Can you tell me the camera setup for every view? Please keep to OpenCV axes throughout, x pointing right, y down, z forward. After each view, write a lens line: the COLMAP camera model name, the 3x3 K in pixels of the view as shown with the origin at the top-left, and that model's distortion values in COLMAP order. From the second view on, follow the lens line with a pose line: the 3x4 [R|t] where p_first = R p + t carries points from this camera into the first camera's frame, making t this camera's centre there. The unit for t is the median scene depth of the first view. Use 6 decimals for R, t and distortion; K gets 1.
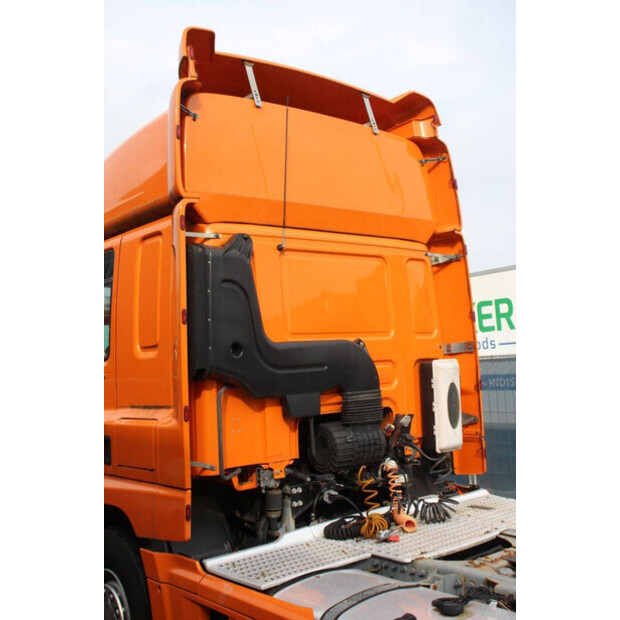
lens RADIAL K [[744.6, 0, 310.0], [0, 744.6, 310.0], [0, 0, 1]] dist [-0.003191, -0.004202]
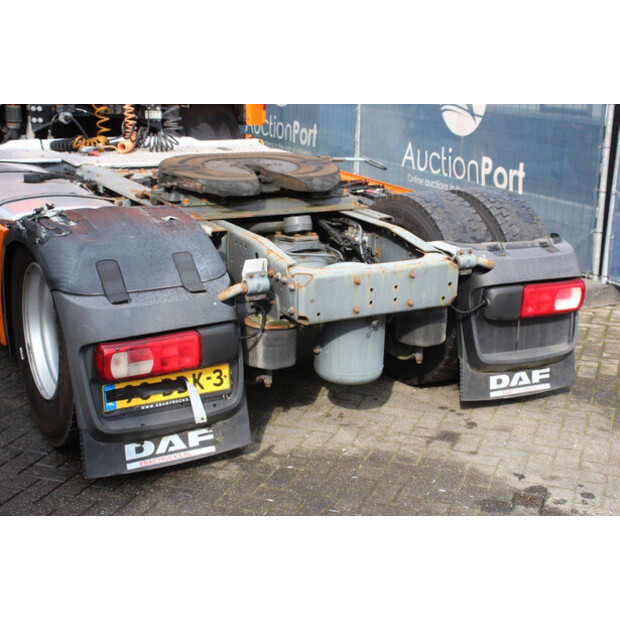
lens RADIAL K [[1014.4, 0, 310.0], [0, 1014.4, 310.0], [0, 0, 1]] dist [0.155812, 0.019523]
pose [[0.976144, 0.123882, -0.178313, 0.703008], [-0.058262, 0.940586, 0.334519, -0.021631], [0.209159, -0.316150, 0.925366, -0.471594]]
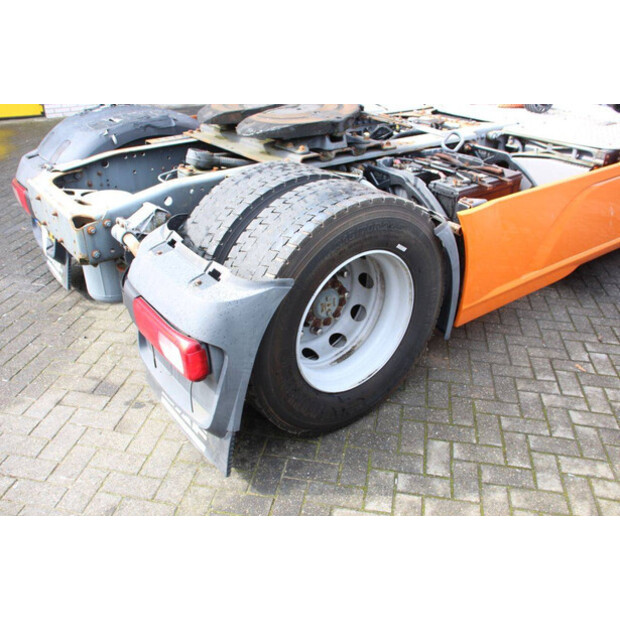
lens RADIAL K [[555.6, 0, 310.0], [0, 555.6, 310.0], [0, 0, 1]] dist [-0.054883, -0.000100]
pose [[-0.056700, 0.525631, -0.848821, 1.091443], [0.052293, 0.850585, 0.523230, 0.080283], [0.997021, -0.014721, -0.075715, 0.709708]]
